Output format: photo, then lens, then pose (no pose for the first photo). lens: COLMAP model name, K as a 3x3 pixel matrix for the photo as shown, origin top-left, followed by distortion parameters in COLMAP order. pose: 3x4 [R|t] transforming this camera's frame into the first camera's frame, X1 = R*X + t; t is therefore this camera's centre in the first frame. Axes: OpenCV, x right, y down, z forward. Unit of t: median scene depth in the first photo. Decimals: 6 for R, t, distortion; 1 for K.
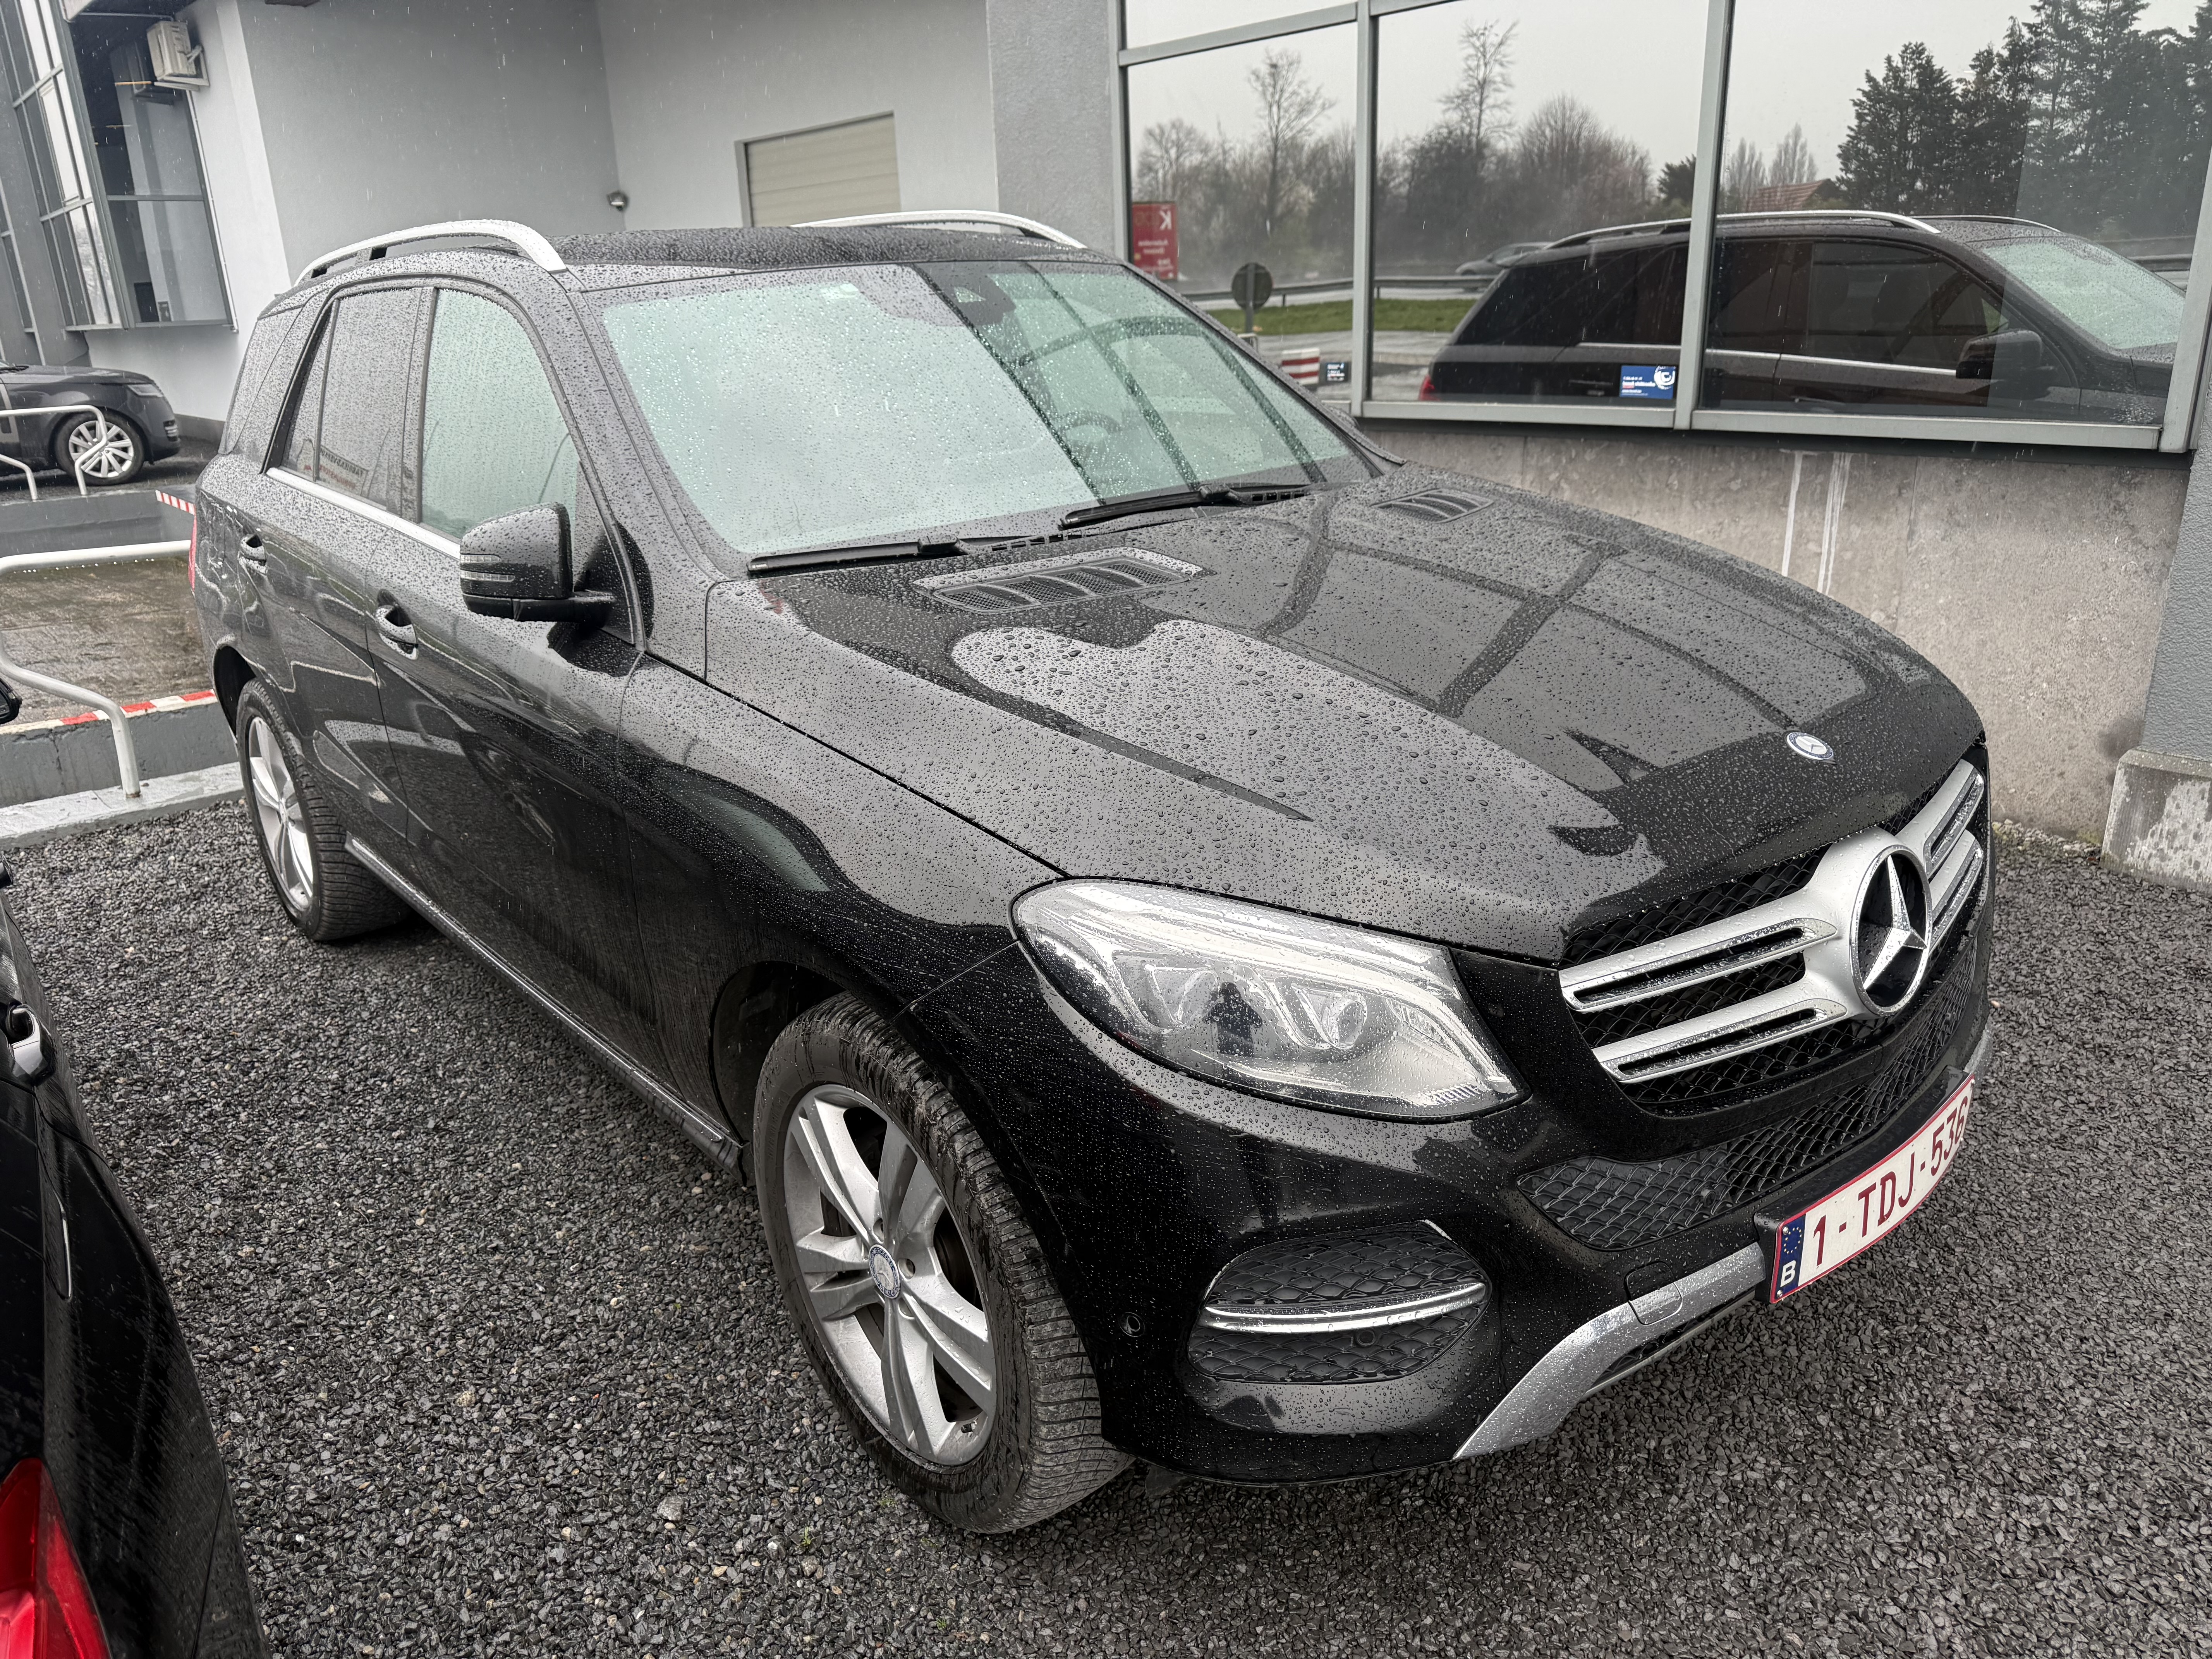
lens RADIAL K [[1677.3, 0, 1106.0], [0, 1677.3, 829.5], [0, 0, 1]] dist [-0.002766, -0.004176]
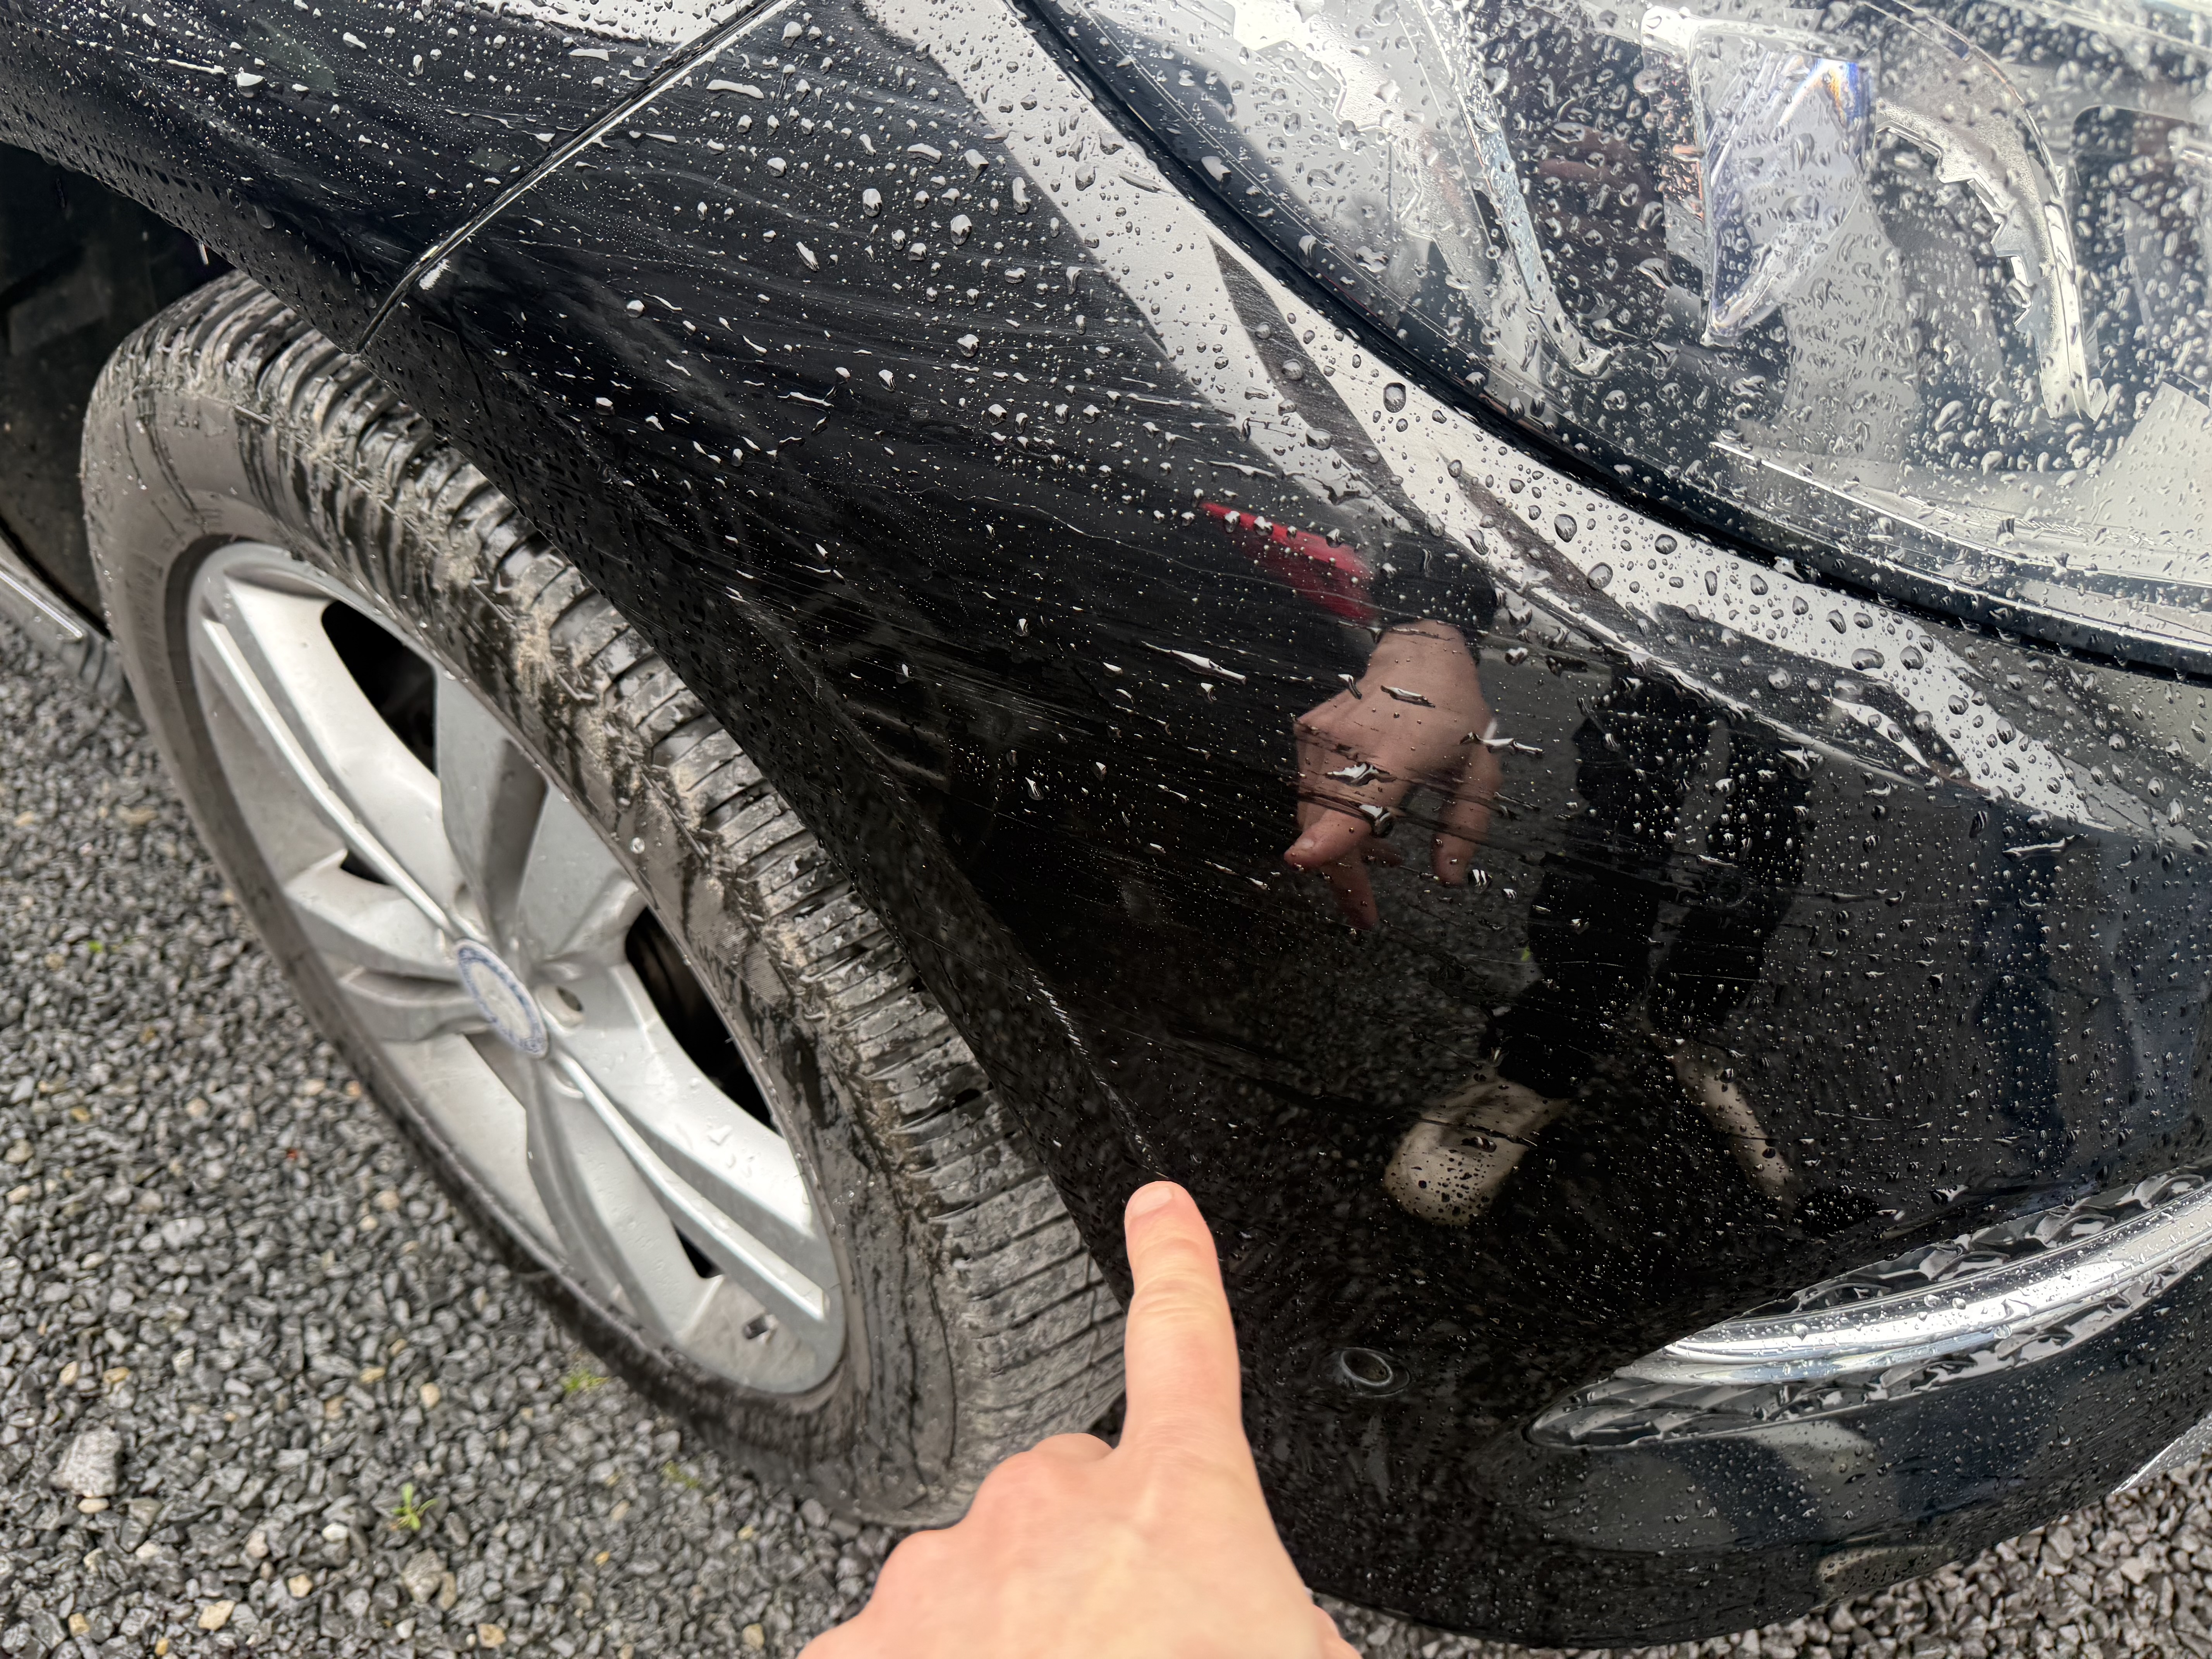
lens RADIAL K [[1646.9, 0, 1104.5], [0, 1646.9, 820.8], [0, 0, 1]] dist [0.004028, -0.008240]
pose [[0.978942, -0.081393, 0.187210, -0.060797], [0.002431, 0.921658, 0.387995, 0.072665], [-0.204124, -0.379369, 0.902448, 0.620440]]
